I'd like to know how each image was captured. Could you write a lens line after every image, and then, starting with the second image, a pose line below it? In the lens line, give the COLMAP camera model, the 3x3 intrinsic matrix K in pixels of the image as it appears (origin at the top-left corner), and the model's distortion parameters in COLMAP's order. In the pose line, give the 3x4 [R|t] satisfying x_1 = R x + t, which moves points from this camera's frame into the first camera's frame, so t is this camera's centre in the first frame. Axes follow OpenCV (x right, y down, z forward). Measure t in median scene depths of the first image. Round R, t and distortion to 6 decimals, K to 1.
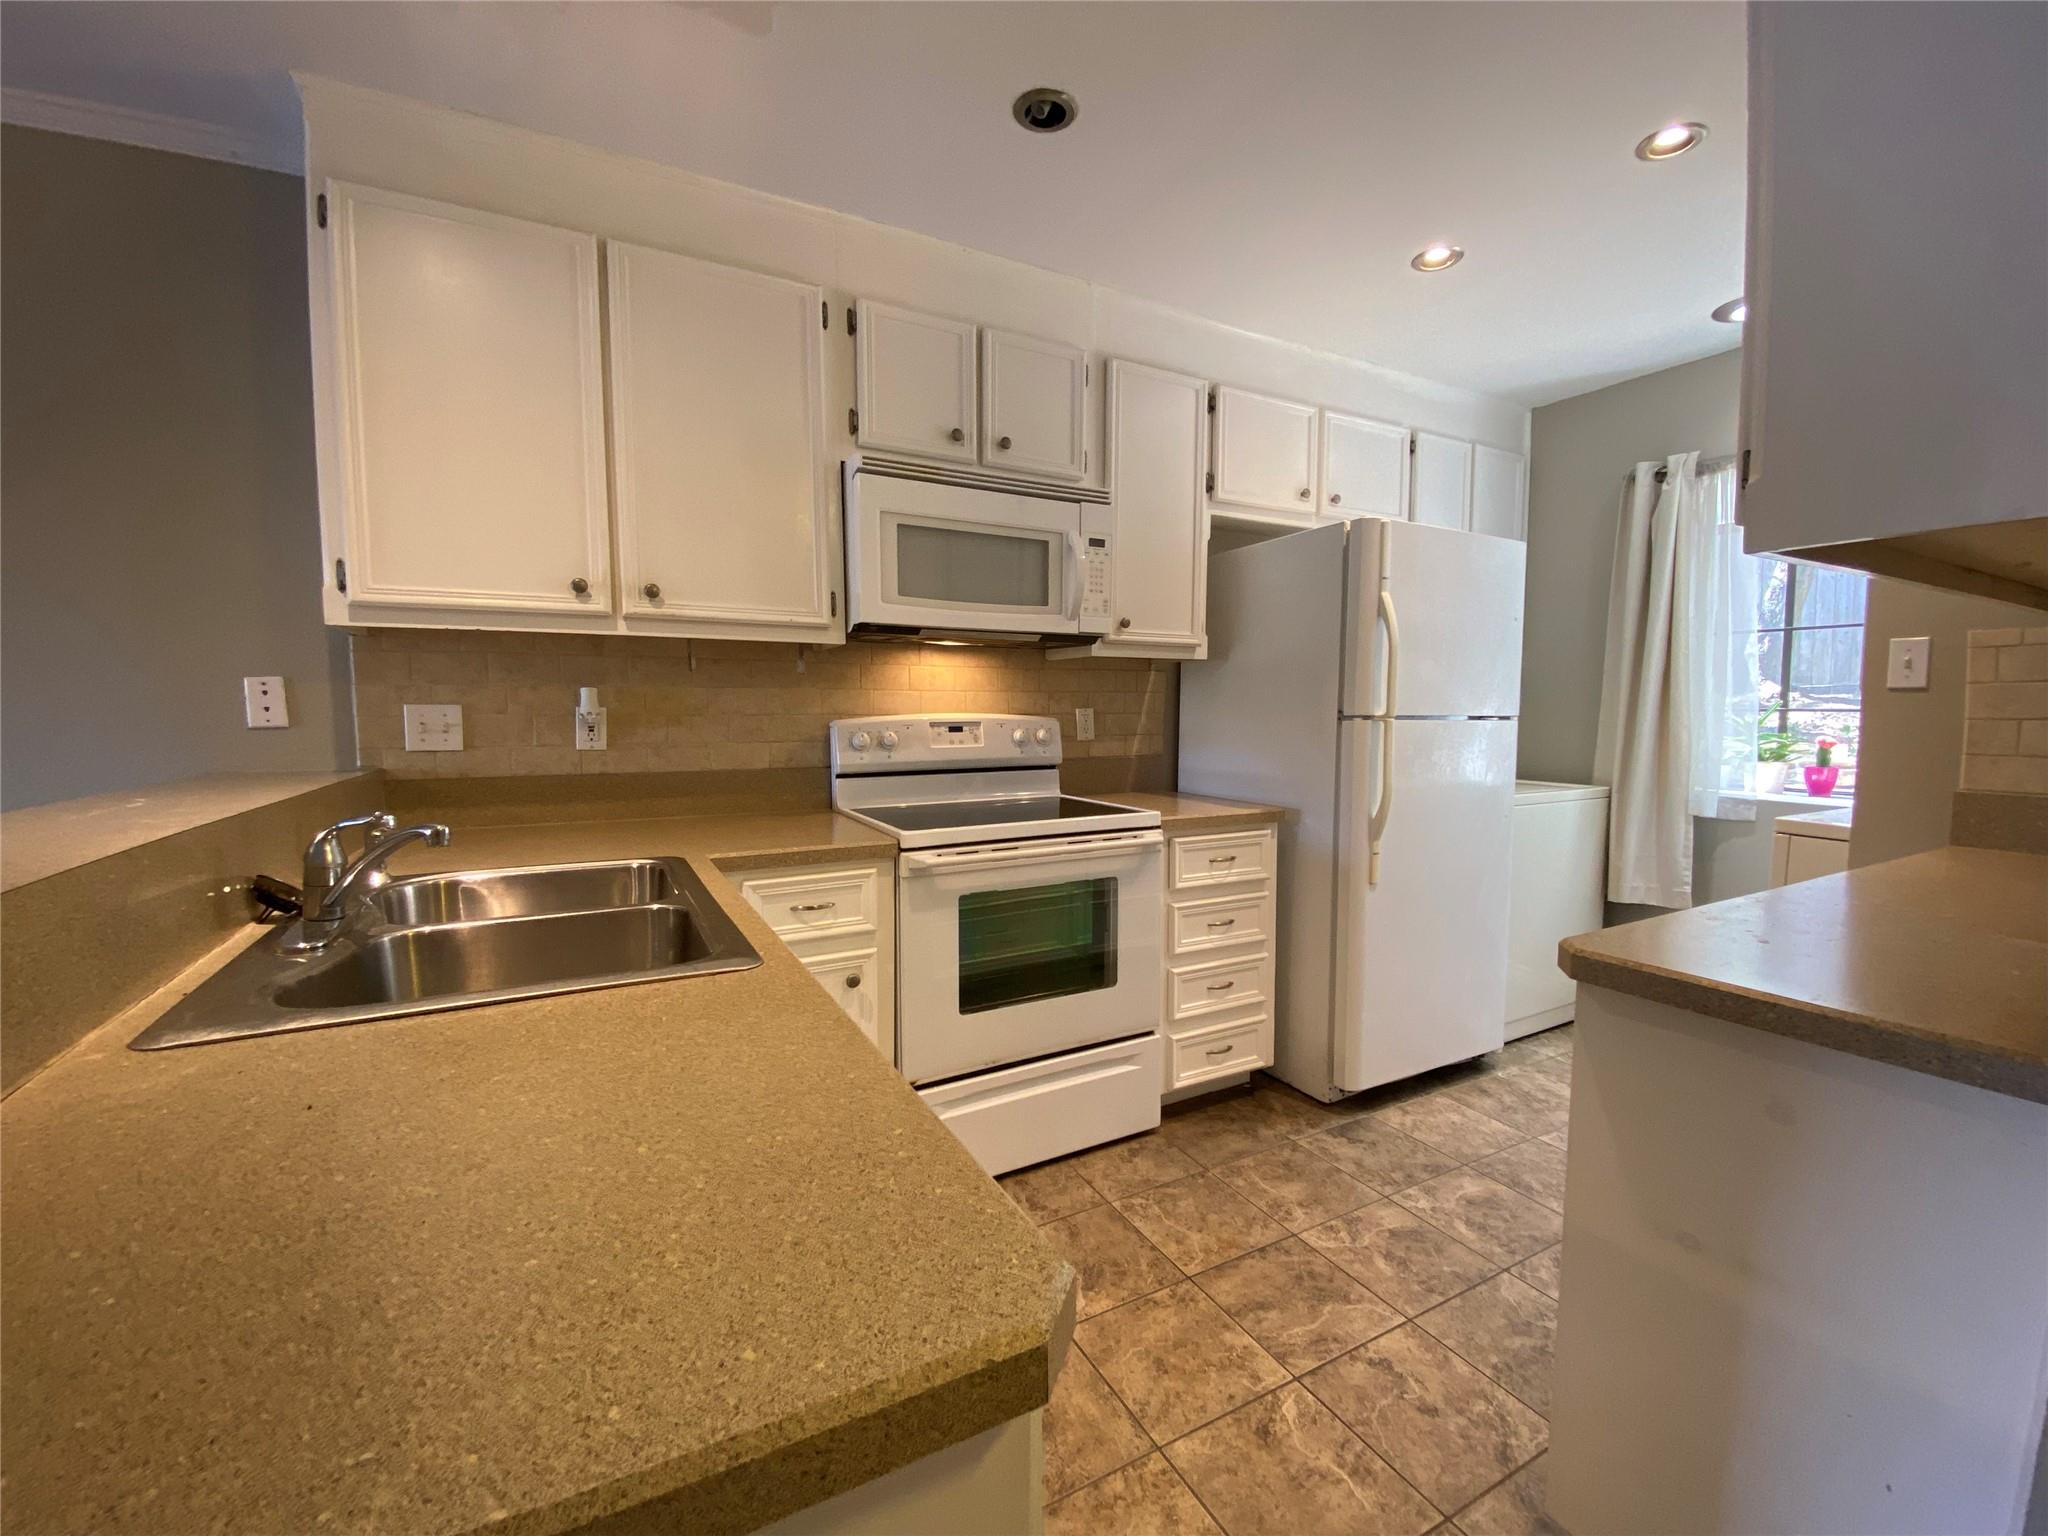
lens RADIAL K [[828.6, 0, 1027.4], [0, 828.6, 776.9], [0, 0, 1]] dist [0.040388, -0.033273]
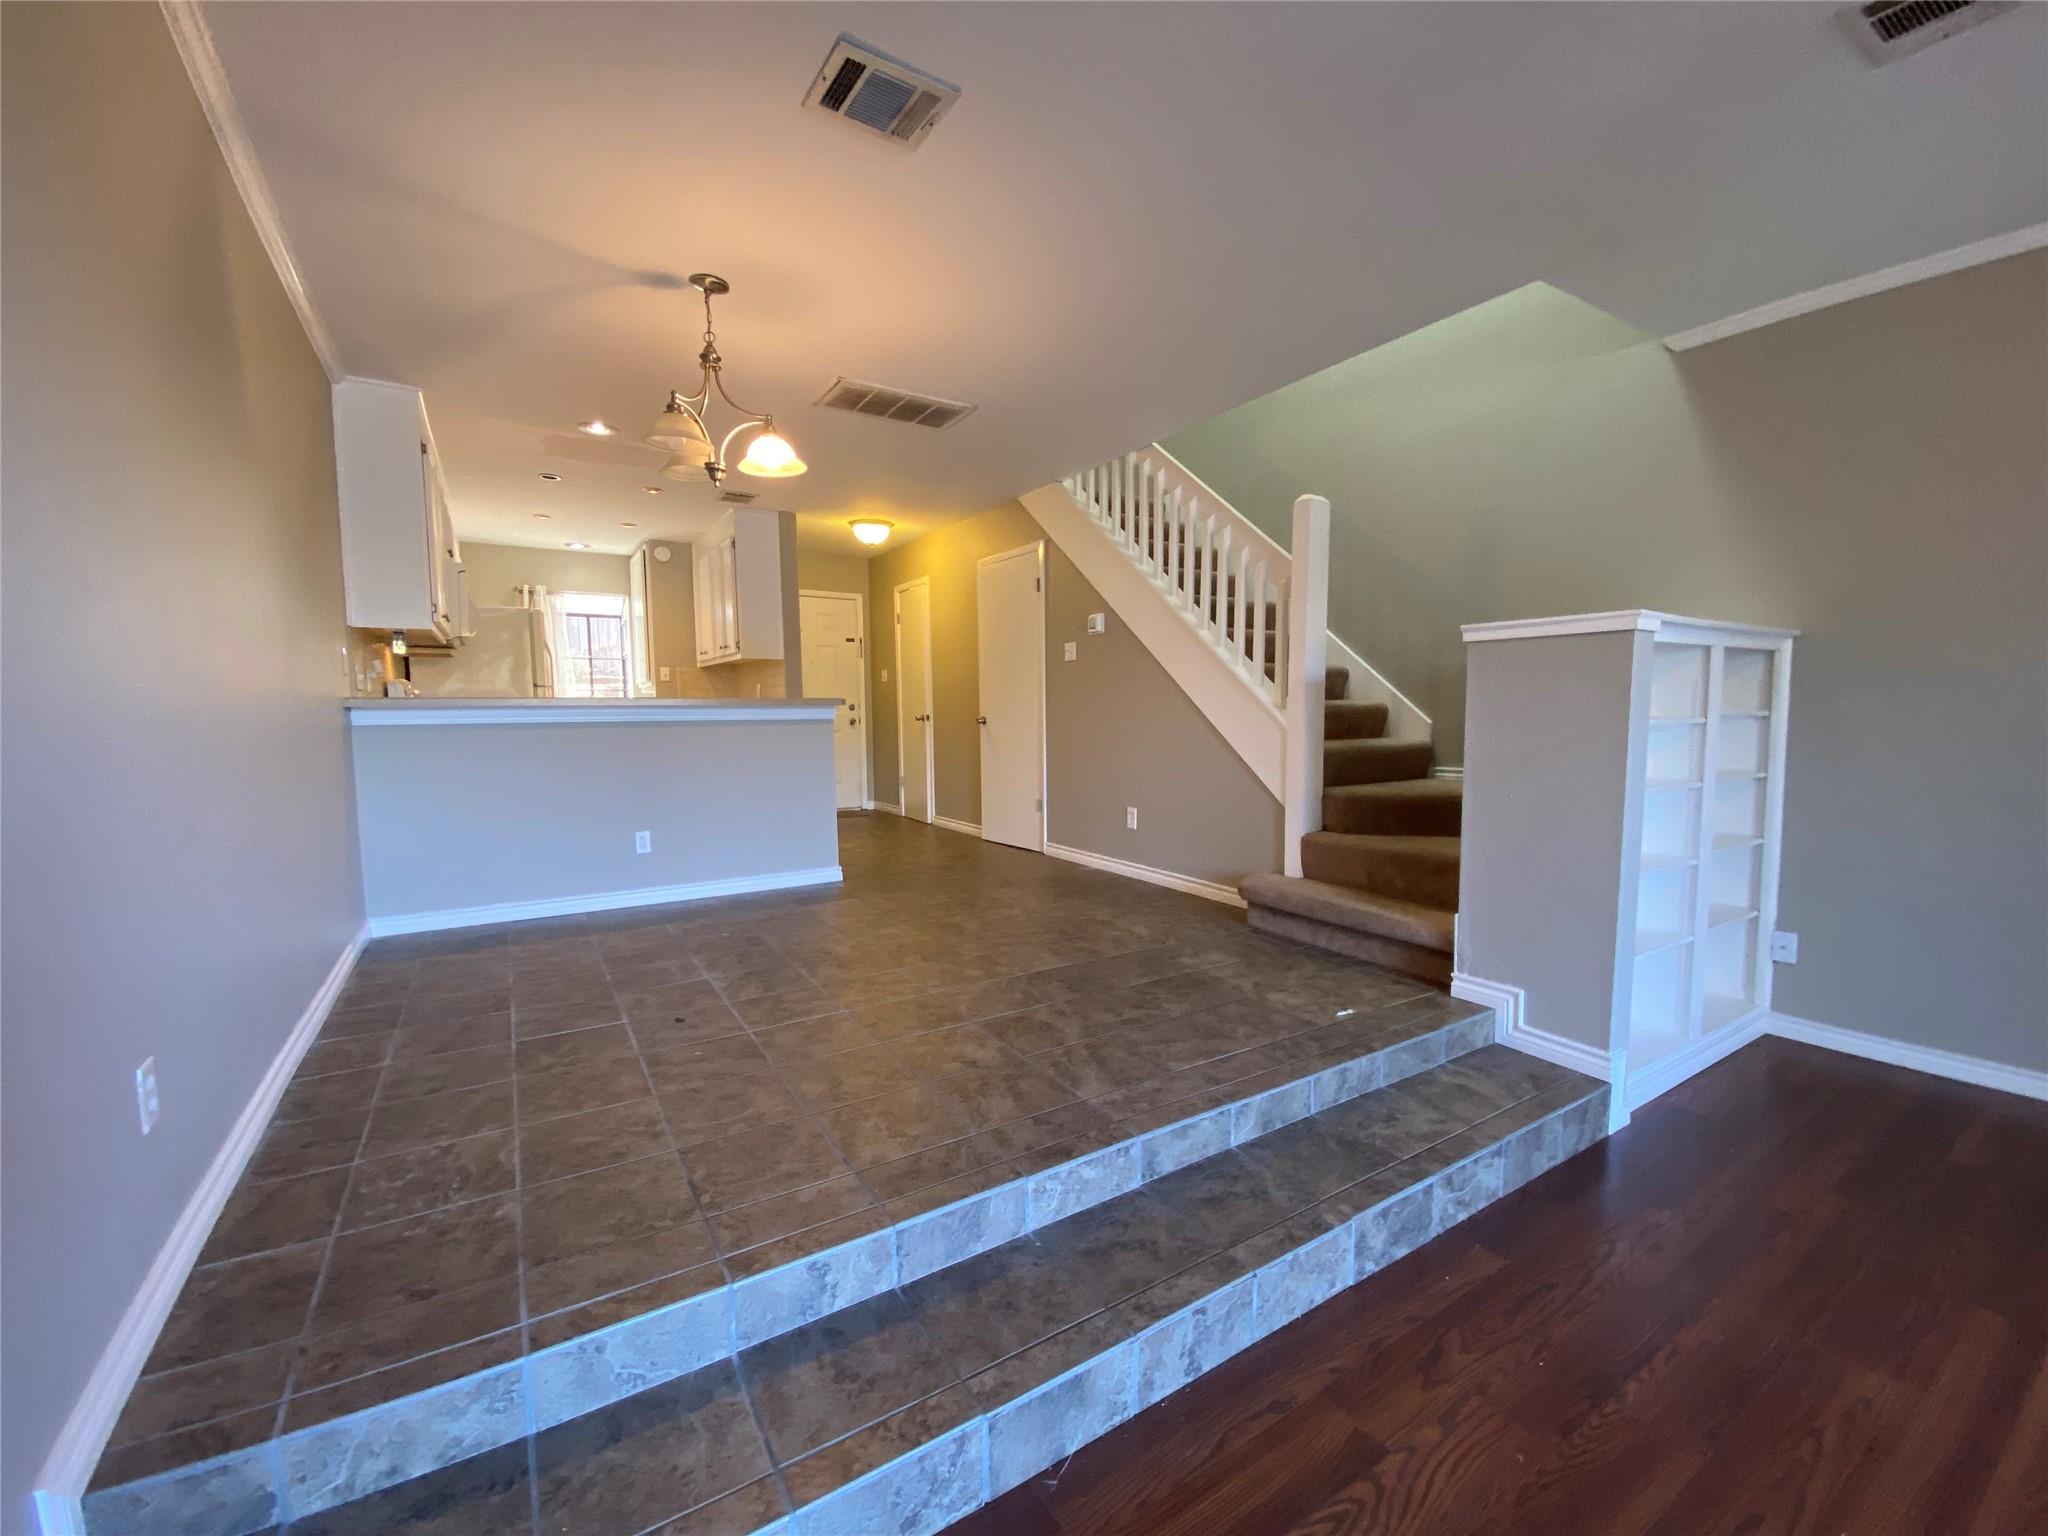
lens RADIAL K [[834.0, 0, 1030.8], [0, 834.0, 775.6], [0, 0, 1]] dist [0.013518, -0.017446]
pose [[-0.074700, -0.078246, 0.994132, -2.177247], [0.086557, 0.992646, 0.084633, 0.106538], [-0.993442, 0.092371, -0.067378, -0.266535]]
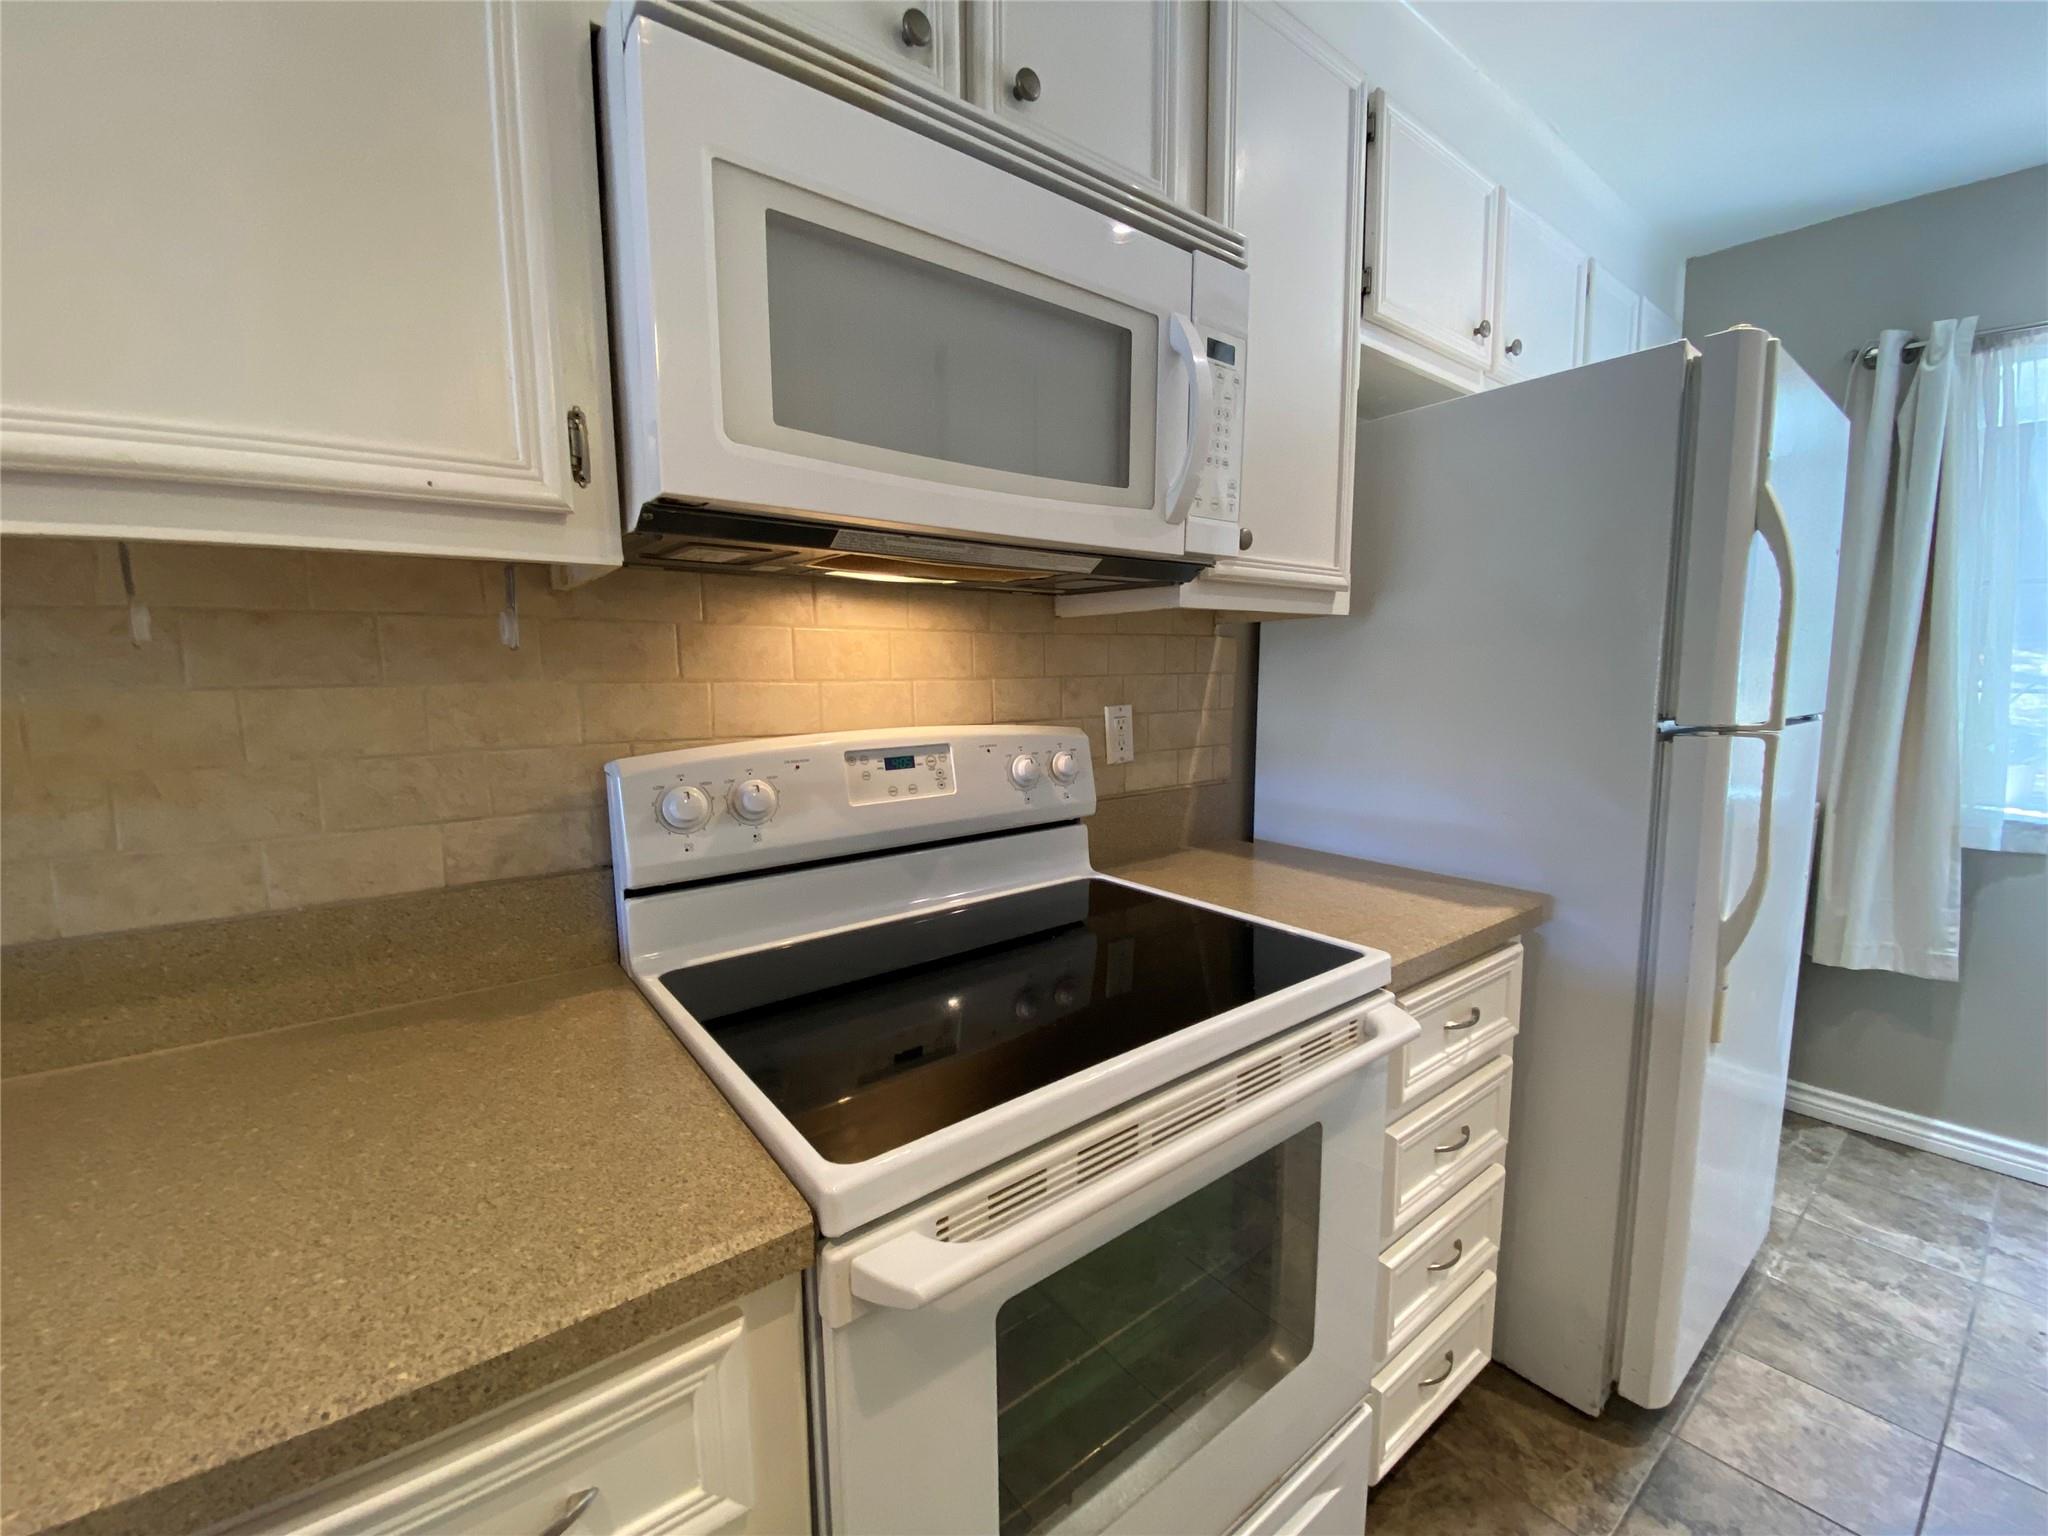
lens RADIAL K [[834.0, 0, 1030.8], [0, 834.0, 775.6], [0, 0, 1]] dist [0.013518, -0.017446]
pose [[0.984912, -0.029958, 0.170444, -0.098212], [0.022573, 0.998727, 0.045103, -0.073224], [-0.171578, -0.040575, 0.984335, 0.544761]]
